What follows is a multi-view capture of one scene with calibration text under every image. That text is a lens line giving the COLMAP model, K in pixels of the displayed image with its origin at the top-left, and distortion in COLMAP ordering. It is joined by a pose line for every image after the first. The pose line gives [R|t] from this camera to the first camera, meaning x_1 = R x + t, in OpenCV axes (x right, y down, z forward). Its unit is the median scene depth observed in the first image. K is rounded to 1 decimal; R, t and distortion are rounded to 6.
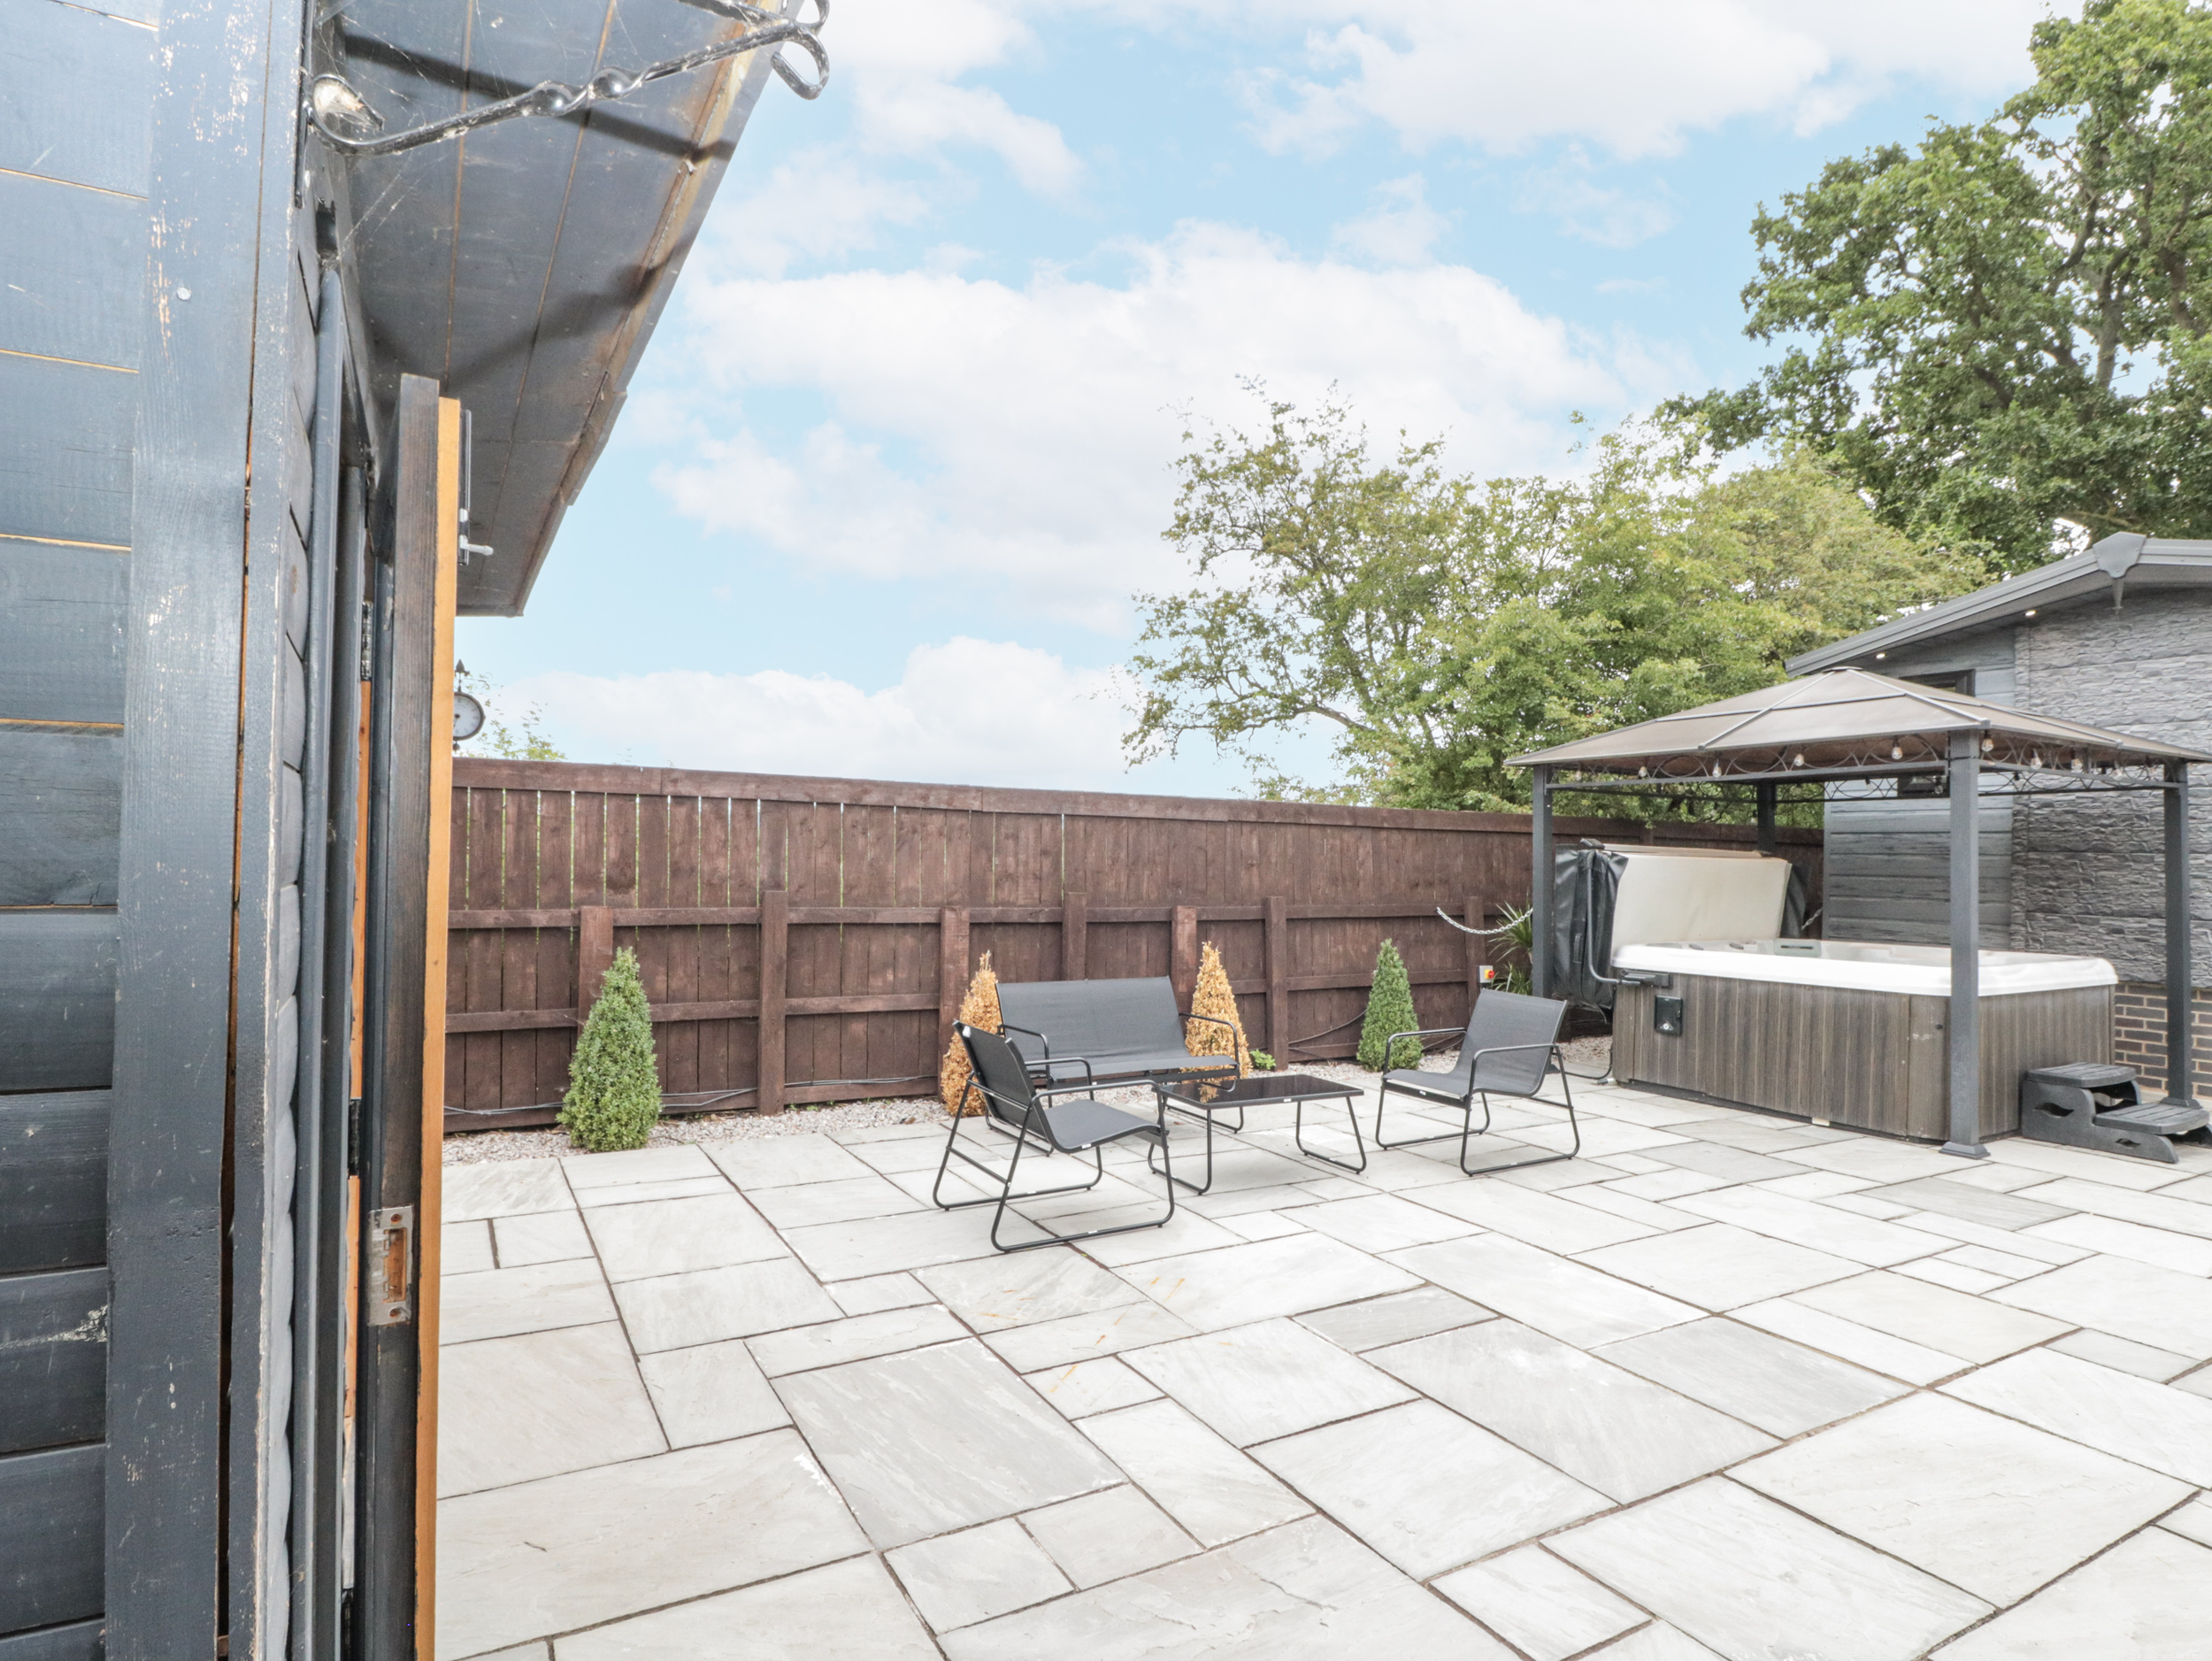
lens RADIAL K [[1213.8, 0, 1106.2], [0, 1213.8, 848.1], [0, 0, 1]] dist [-0.003666, -0.010264]
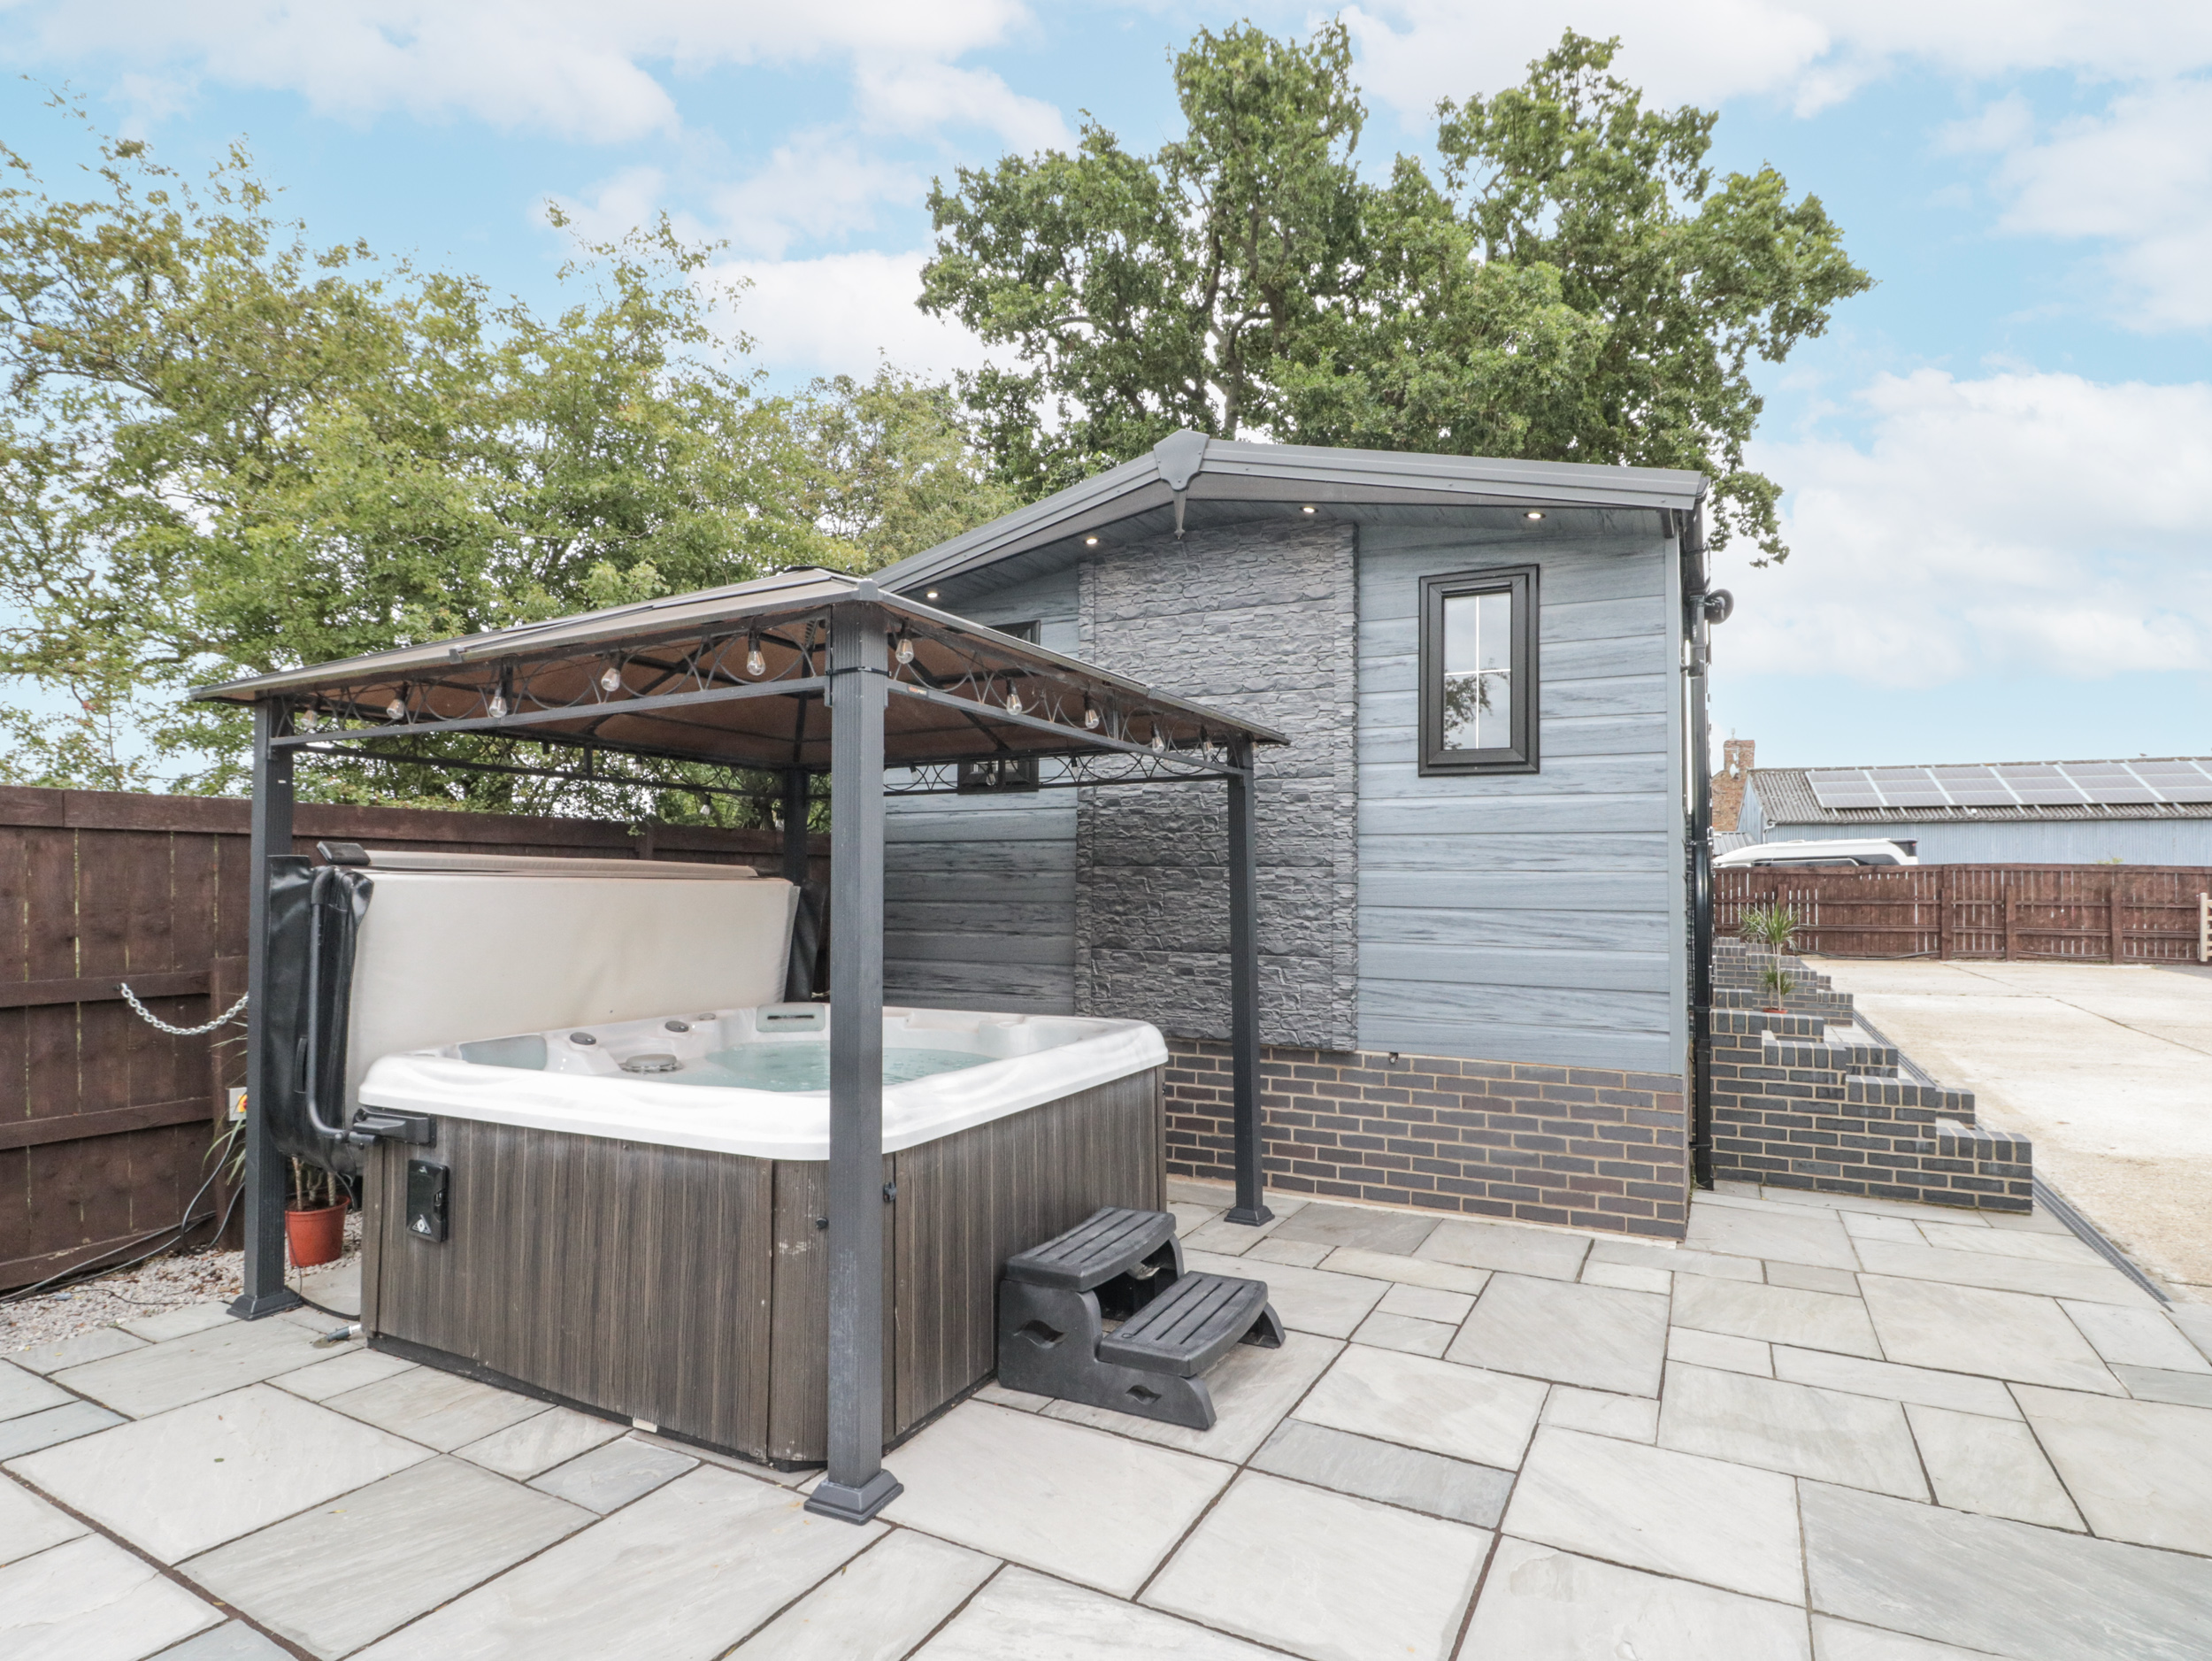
lens RADIAL K [[1174.6, 0, 1127.8], [0, 1174.6, 836.7], [0, 0, 1]] dist [0.001954, -0.014515]
pose [[0.835007, 0.007693, 0.550185, 0.412983], [0.007489, 0.999651, -0.025344, 0.003827], [-0.550188, 0.025282, 0.834658, 0.415853]]
